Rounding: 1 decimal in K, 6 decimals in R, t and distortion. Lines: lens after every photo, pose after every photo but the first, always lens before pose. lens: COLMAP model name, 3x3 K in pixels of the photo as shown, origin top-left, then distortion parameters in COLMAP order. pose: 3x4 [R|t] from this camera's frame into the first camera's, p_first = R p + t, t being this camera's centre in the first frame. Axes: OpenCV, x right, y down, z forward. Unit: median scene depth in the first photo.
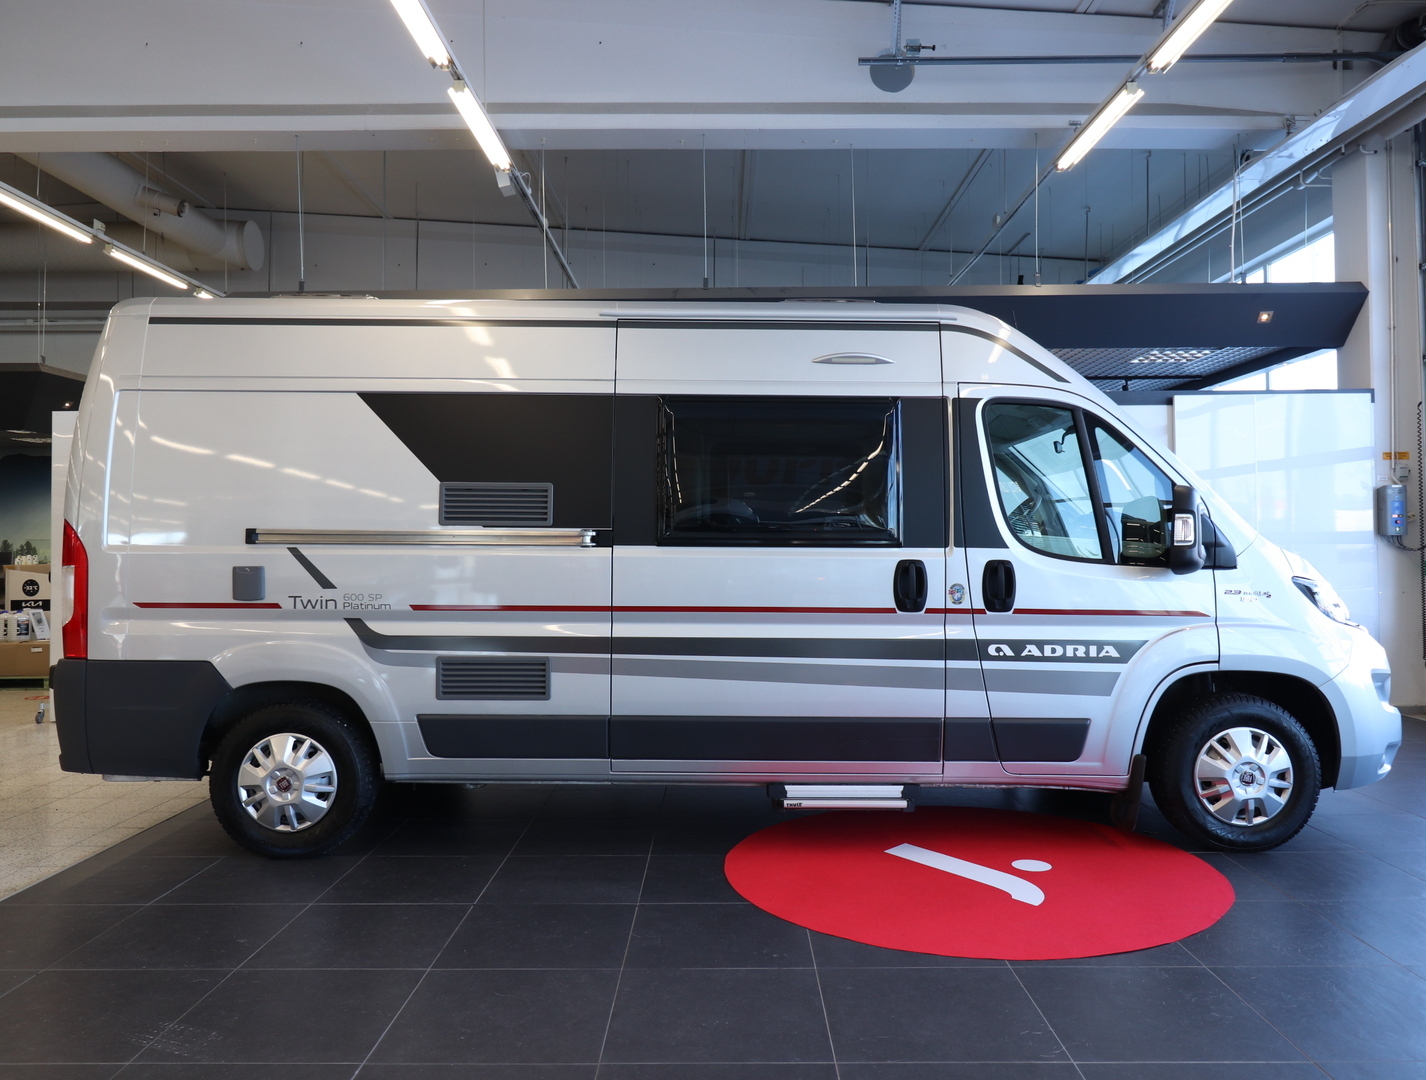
lens RADIAL K [[964.2, 0, 716.5], [0, 964.2, 535.9], [0, 0, 1]] dist [0.009942, 0.000259]
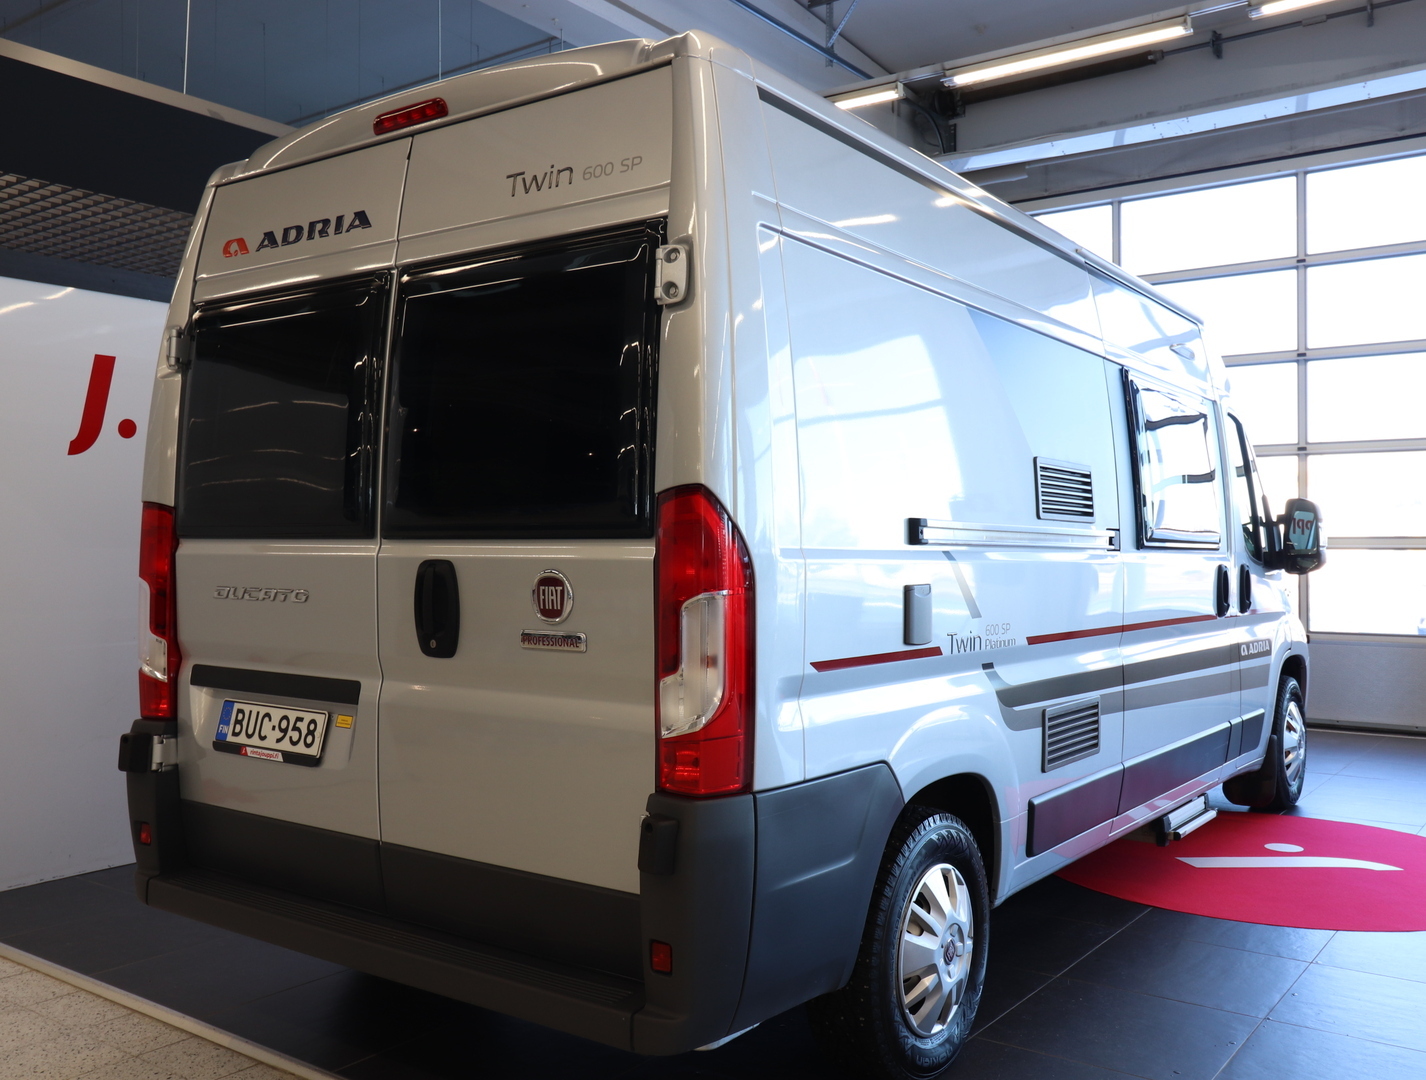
lens RADIAL K [[1285.9, 0, 712.1], [0, 1285.9, 543.6], [0, 0, 1]] dist [-0.002995, -0.000945]
pose [[0.592473, 0.005410, 0.805572, -1.162697], [-0.009823, 0.999952, 0.000510, 0.008227], [-0.805531, -0.008215, 0.592497, 0.647645]]
